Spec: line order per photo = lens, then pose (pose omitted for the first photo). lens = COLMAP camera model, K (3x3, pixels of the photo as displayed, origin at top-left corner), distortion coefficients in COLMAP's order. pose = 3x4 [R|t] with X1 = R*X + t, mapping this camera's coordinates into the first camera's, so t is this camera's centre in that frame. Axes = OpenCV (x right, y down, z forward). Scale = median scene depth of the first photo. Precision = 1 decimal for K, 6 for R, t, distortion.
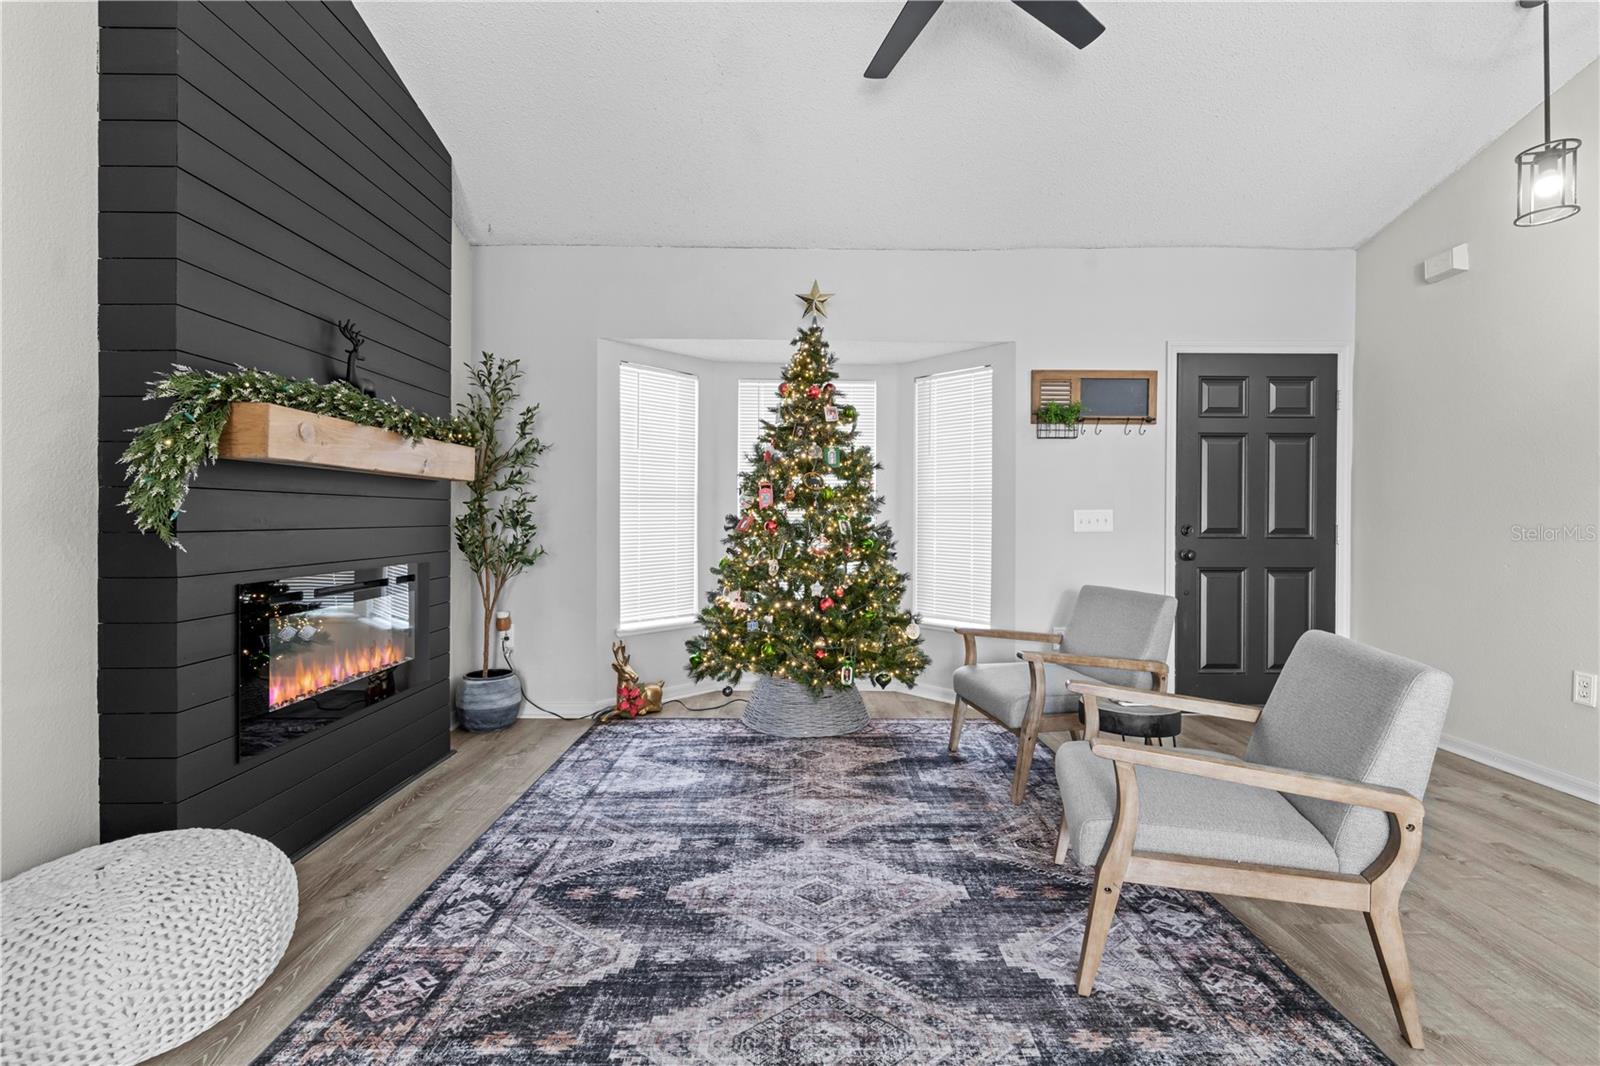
lens RADIAL K [[695.4, 0, 809.6], [0, 695.4, 523.5], [0, 0, 1]] dist [0.000884, -0.000041]
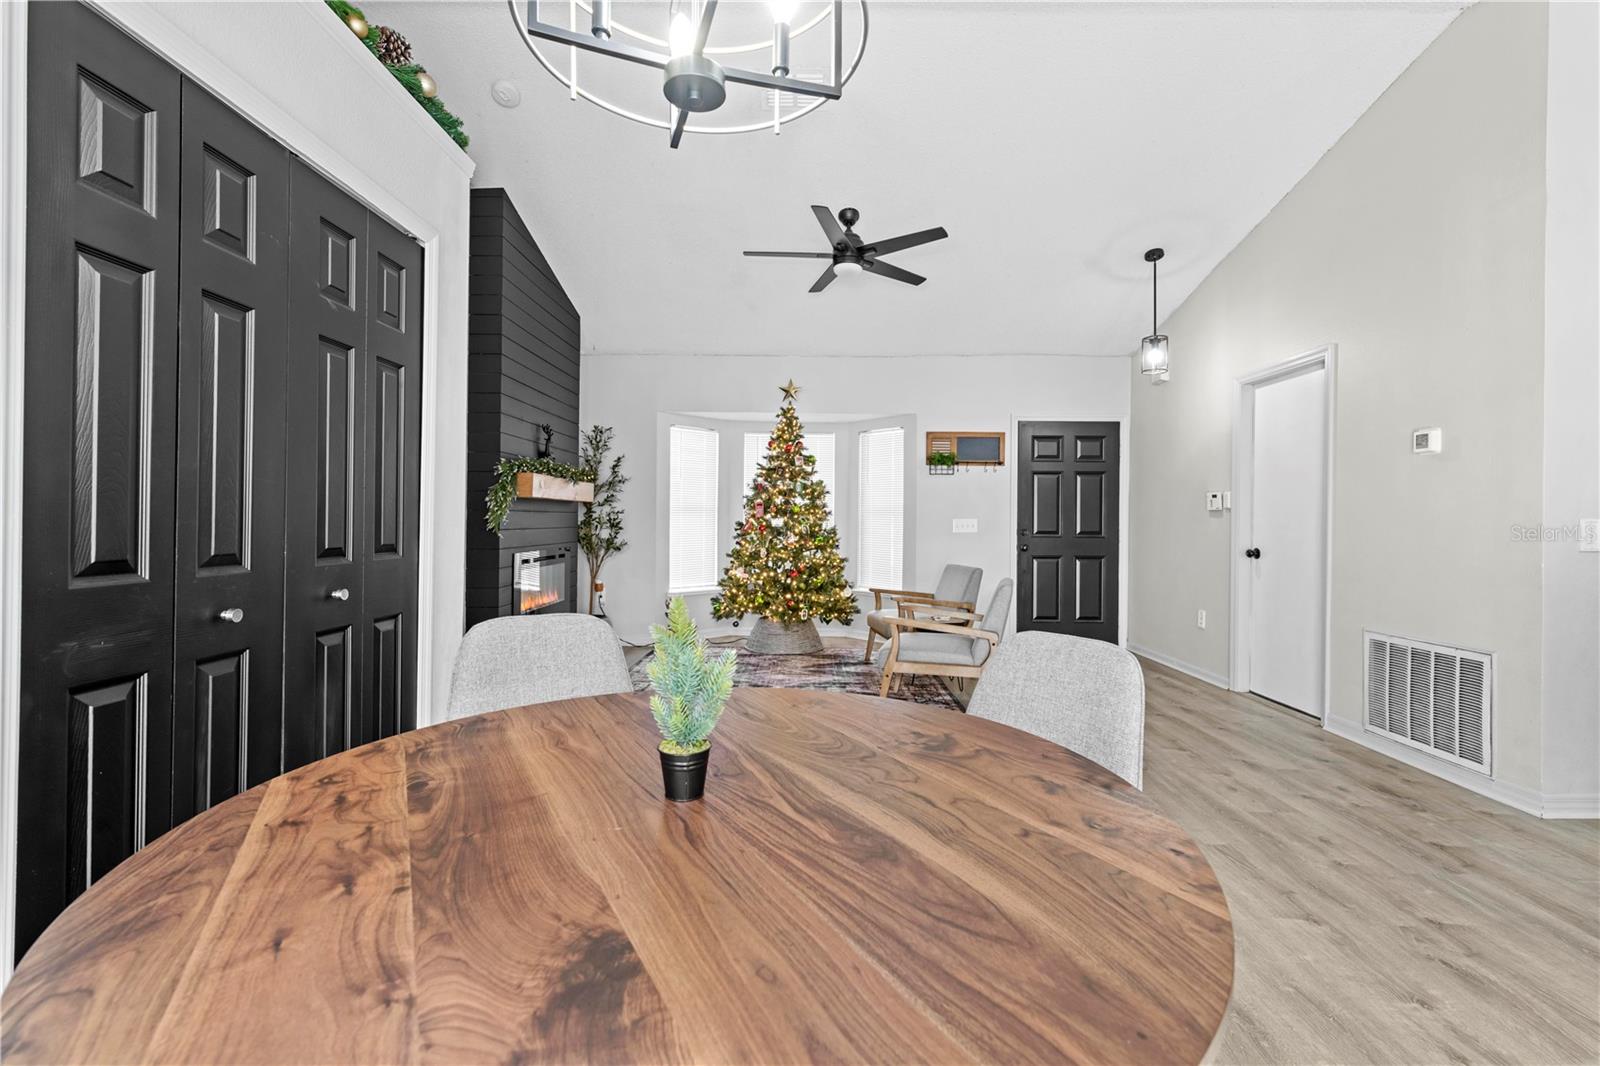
lens RADIAL K [[693.0, 0, 810.3], [0, 693.0, 518.0], [0, 0, 1]] dist [0.000181, -0.000215]
pose [[0.999877, 0.004454, -0.015035, 0.083005], [-0.004607, 0.999938, -0.010113, -0.004426], [0.014989, 0.010181, 0.999836, -0.650564]]
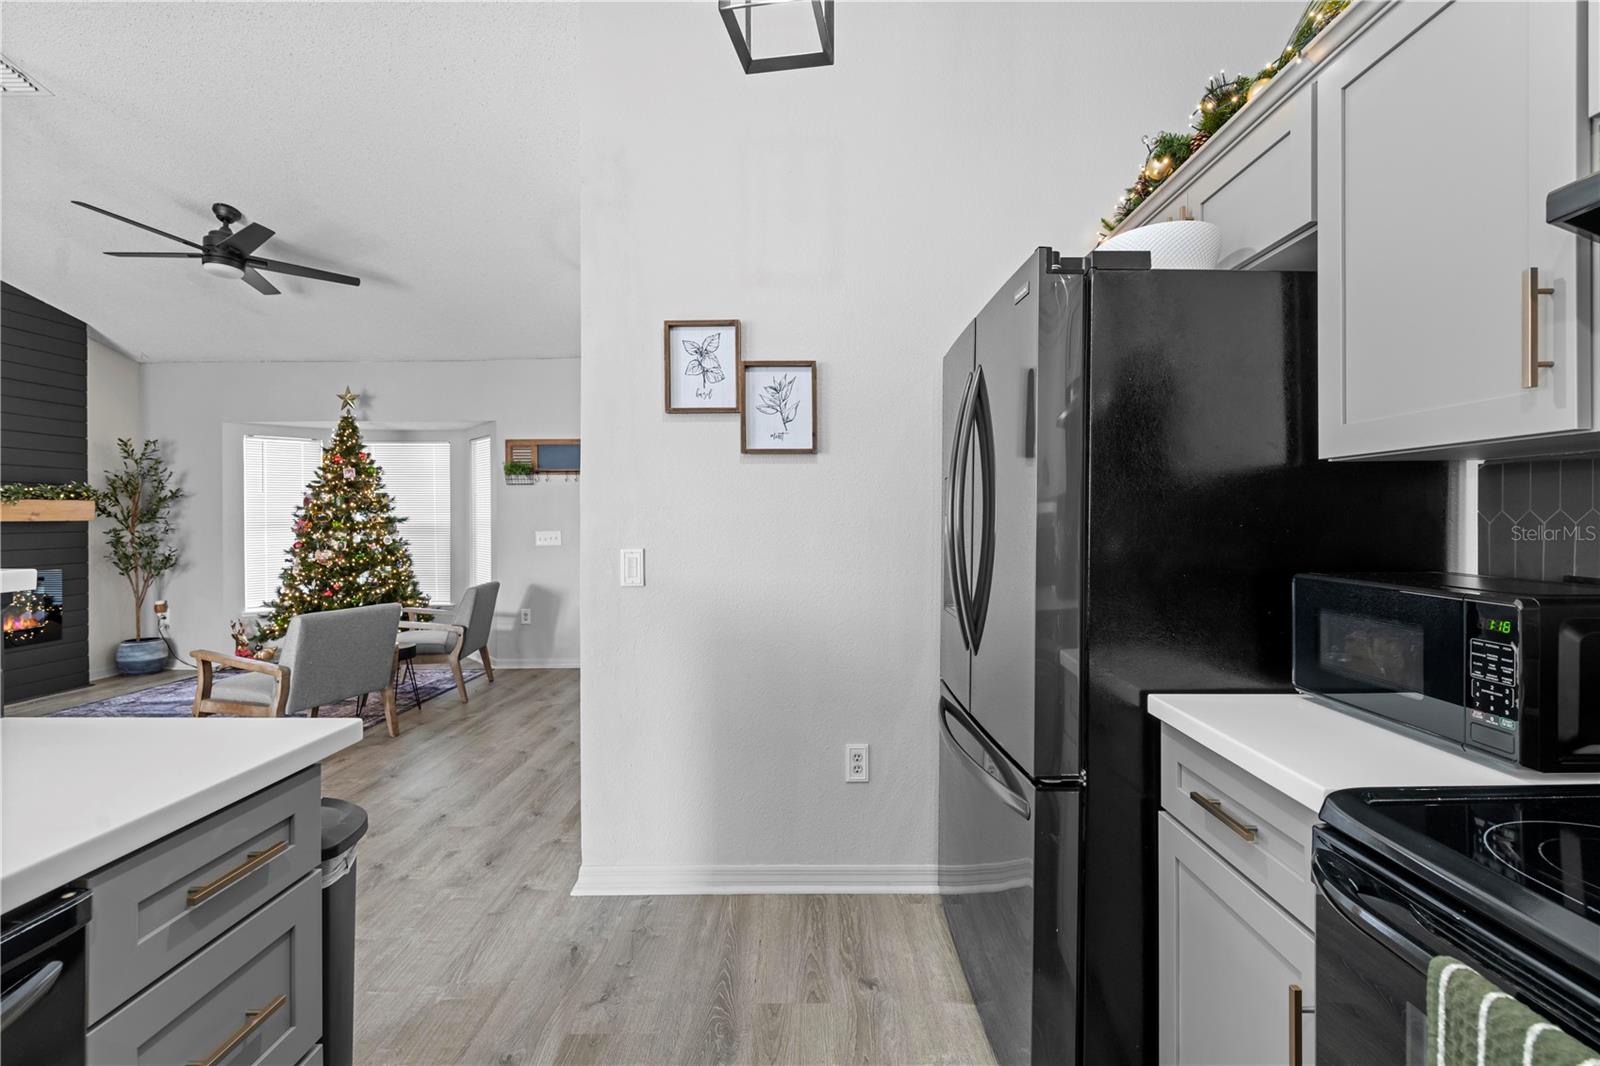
lens RADIAL K [[690.0, 0, 807.7], [0, 690.0, 519.5], [0, 0, 1]] dist [0.002822, 0.000181]
pose [[0.999699, -0.007692, -0.023293, 1.097285], [0.007655, 0.999969, -0.001689, -0.041472], [0.023306, 0.001510, 0.999727, -0.532824]]
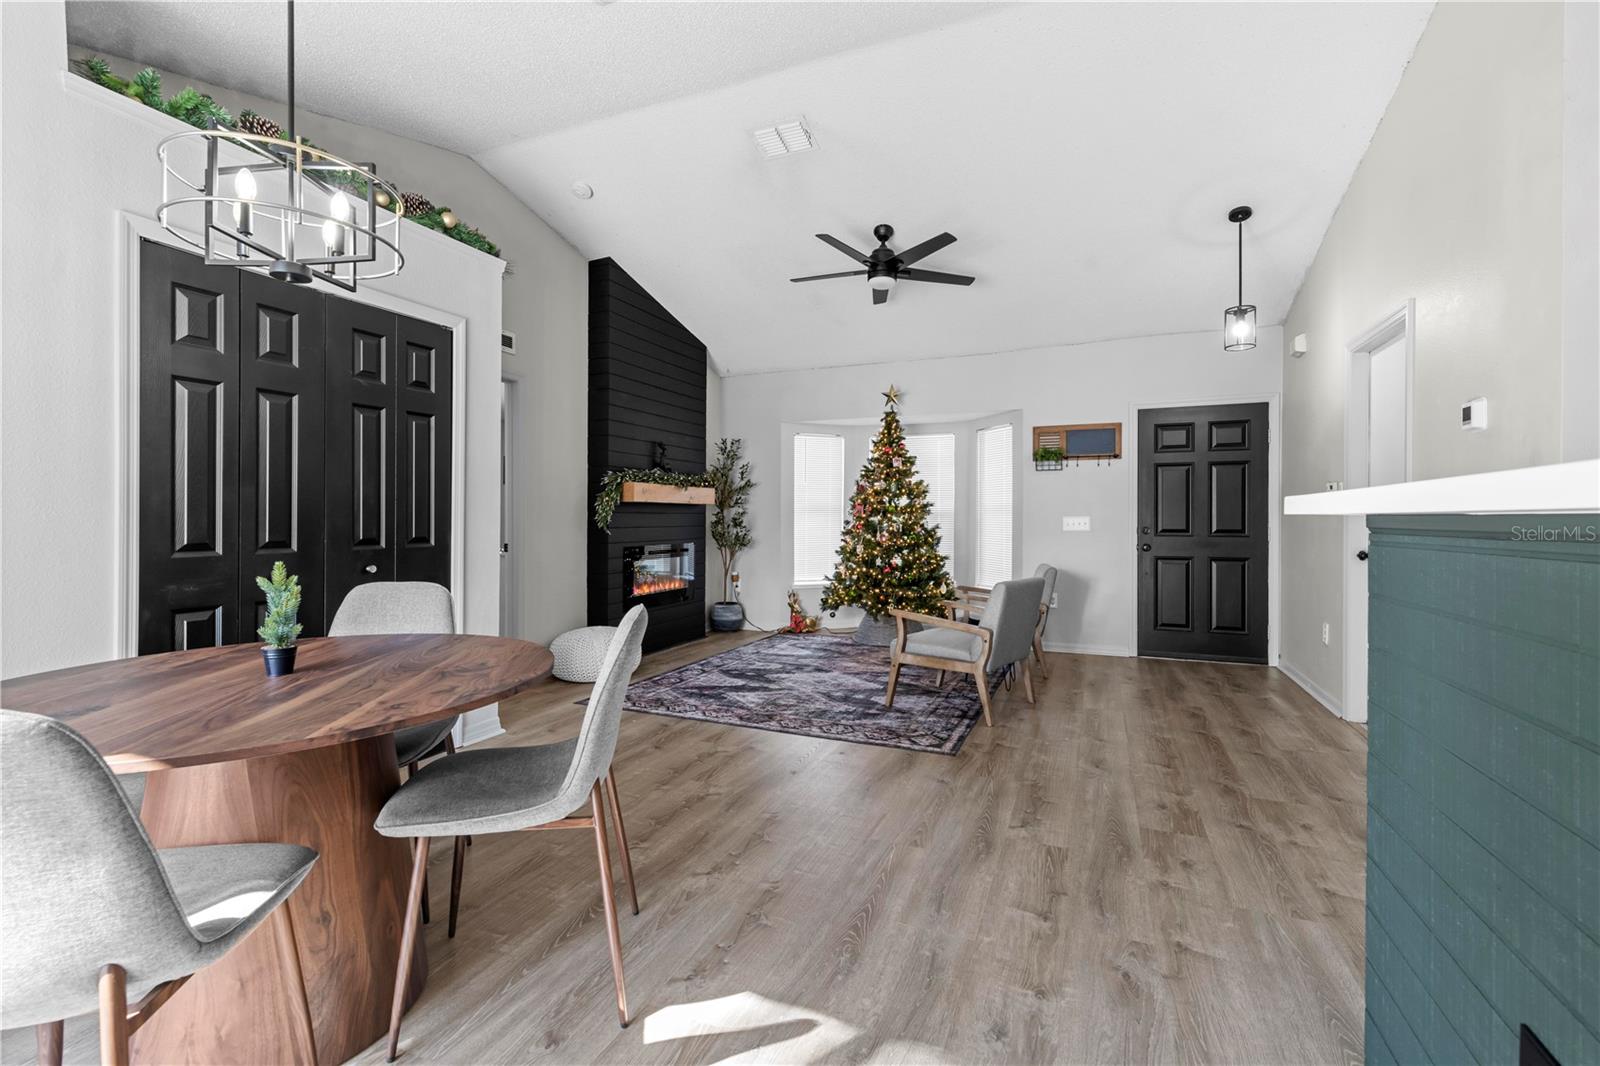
lens RADIAL K [[693.0, 0, 810.3], [0, 693.0, 518.0], [0, 0, 1]] dist [0.000181, -0.000215]
pose [[0.916711, -0.001761, -0.399546, 0.522127], [-0.001424, 0.999970, -0.007674, -0.004241], [0.399548, 0.007603, 0.916681, -0.671949]]
